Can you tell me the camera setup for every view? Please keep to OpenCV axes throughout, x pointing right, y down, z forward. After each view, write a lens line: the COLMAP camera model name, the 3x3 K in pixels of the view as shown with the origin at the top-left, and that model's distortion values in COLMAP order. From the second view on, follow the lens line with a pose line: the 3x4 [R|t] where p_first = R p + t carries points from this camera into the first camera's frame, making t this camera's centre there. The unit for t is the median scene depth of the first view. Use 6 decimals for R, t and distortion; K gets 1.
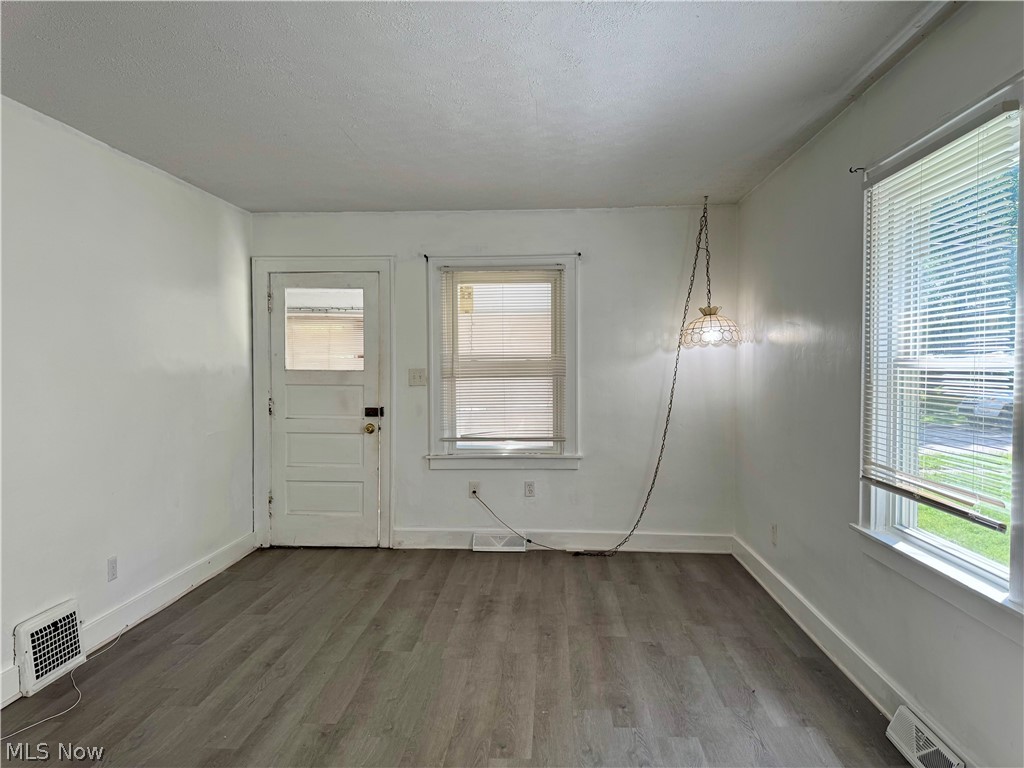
lens RADIAL K [[719.5, 0, 512.0], [0, 719.5, 384.0], [0, 0, 1]] dist [0.156211, -0.303018]
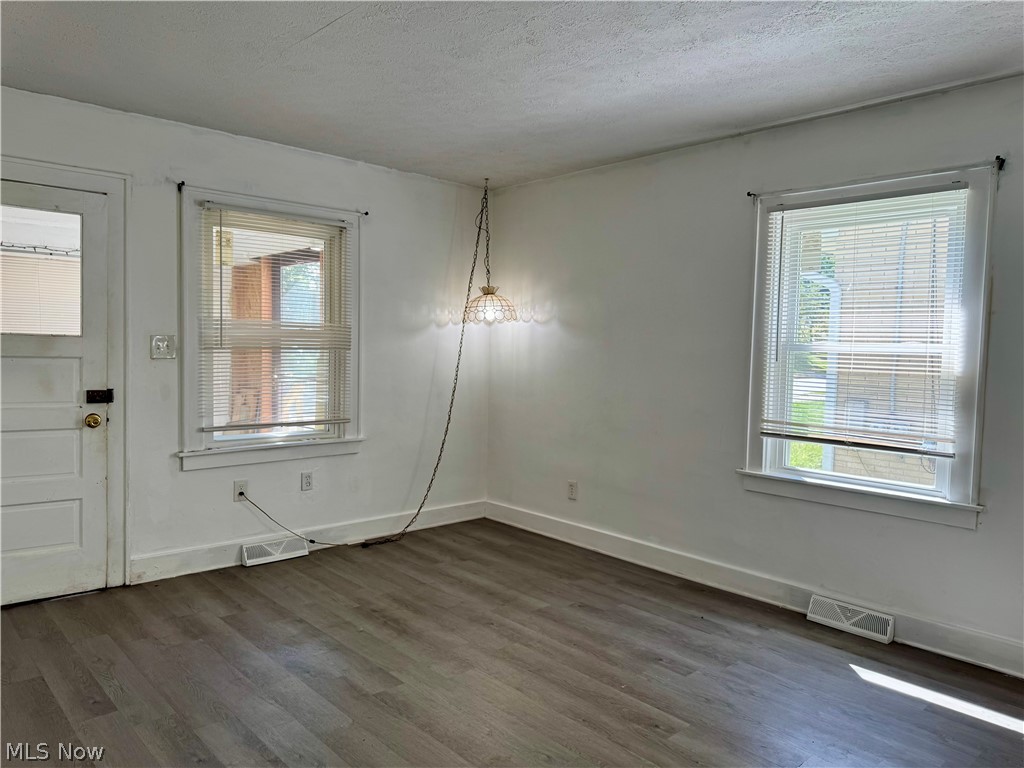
lens RADIAL K [[719.5, 0, 512.0], [0, 719.5, 384.0], [0, 0, 1]] dist [0.156211, -0.303018]
pose [[0.690534, -0.016595, 0.723109, -0.463896], [-0.008652, 0.999476, 0.031200, 0.001914], [-0.723248, -0.027800, 0.690028, 0.254858]]
